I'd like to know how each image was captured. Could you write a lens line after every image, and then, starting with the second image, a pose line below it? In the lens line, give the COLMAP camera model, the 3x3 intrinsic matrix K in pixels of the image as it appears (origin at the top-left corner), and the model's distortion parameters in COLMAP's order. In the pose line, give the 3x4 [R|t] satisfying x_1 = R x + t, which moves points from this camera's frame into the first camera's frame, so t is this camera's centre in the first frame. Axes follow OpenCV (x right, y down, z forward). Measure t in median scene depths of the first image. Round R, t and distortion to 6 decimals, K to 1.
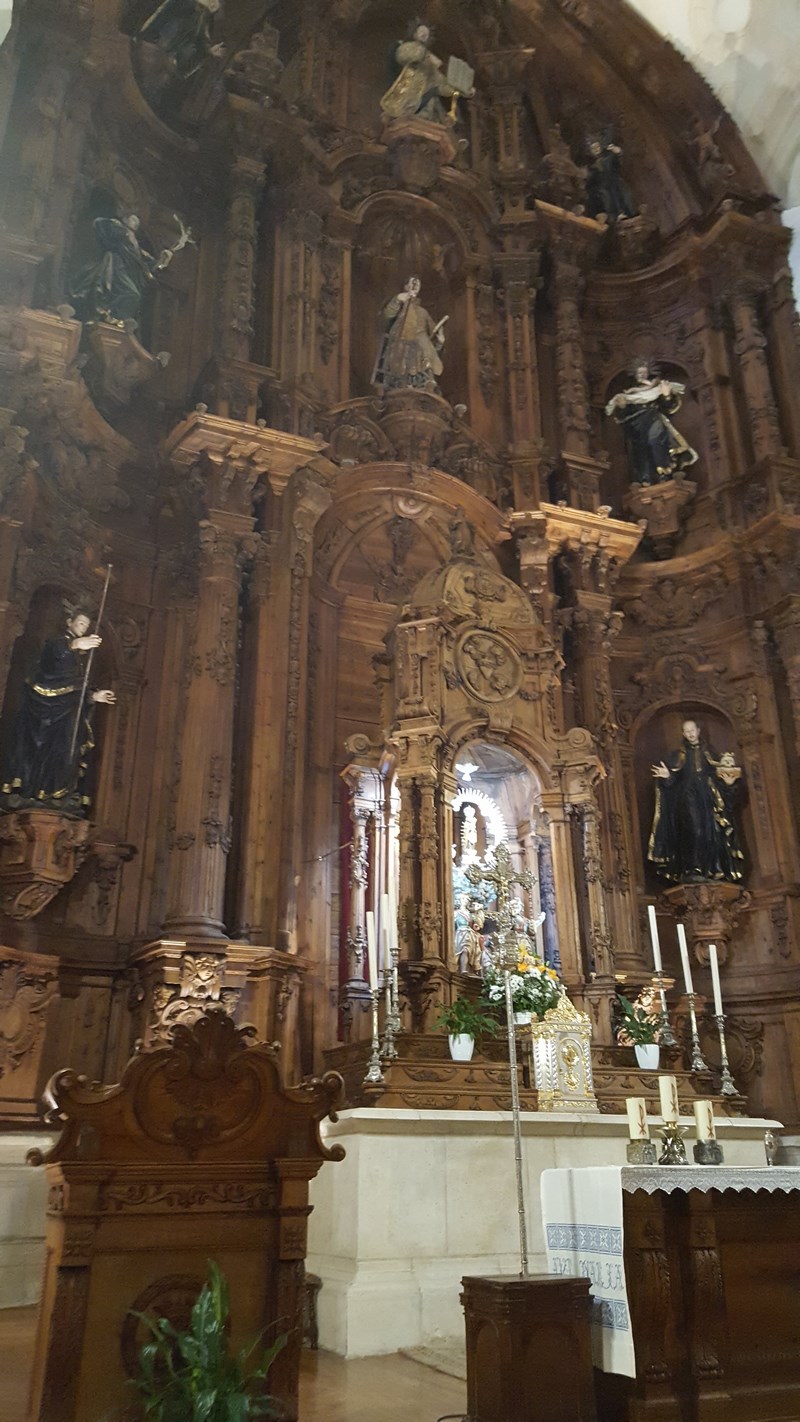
lens RADIAL K [[1028.1, 0, 406.5], [0, 1028.1, 713.5], [0, 0, 1]] dist [0.033646, -0.000533]
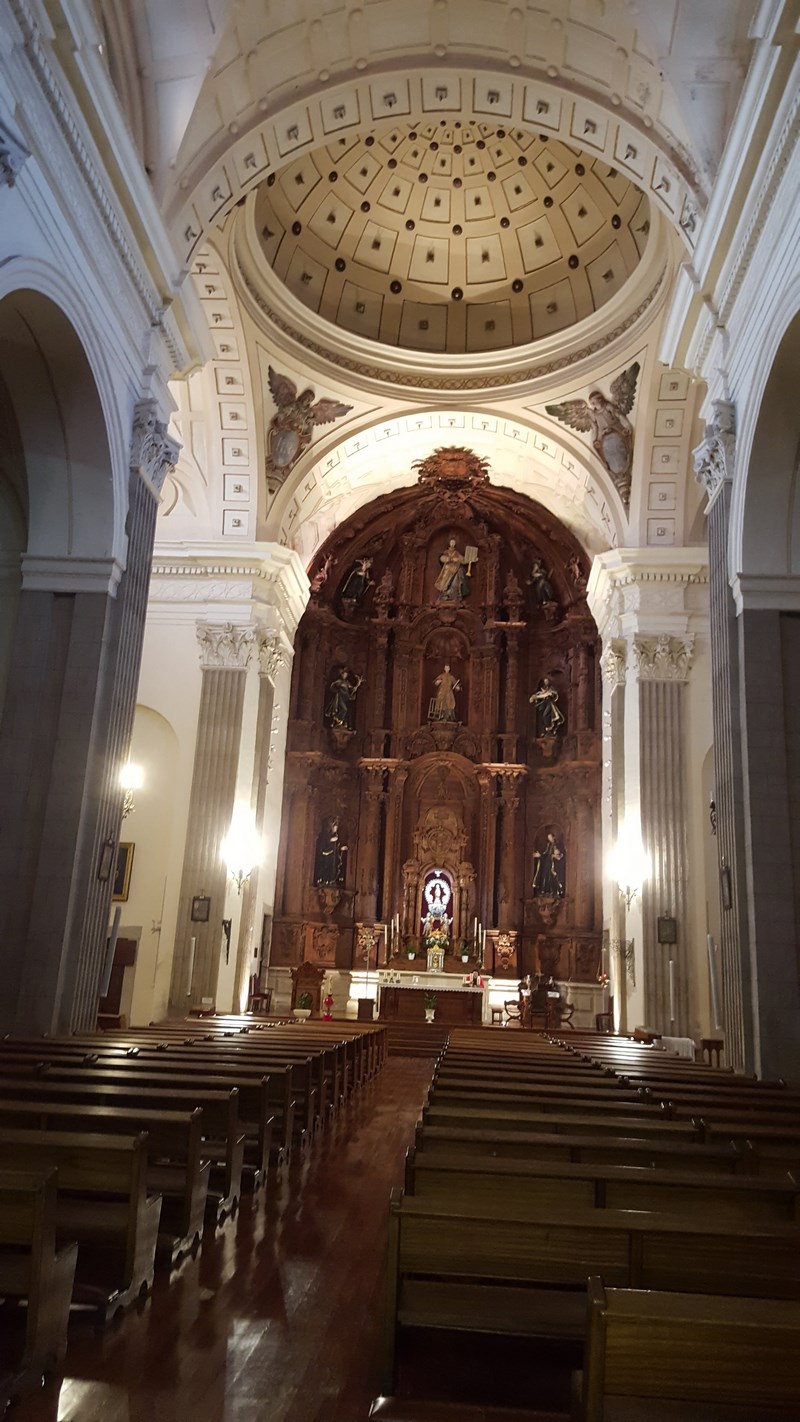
lens RADIAL K [[1028.1, 0, 397.2], [0, 1028.1, 709.4], [0, 0, 1]] dist [0.033646, -0.000533]
pose [[0.884523, -0.066150, -0.461784, 1.346717], [0.134308, 0.984092, 0.116291, -0.773171], [0.446745, -0.164883, 0.879336, -1.692020]]
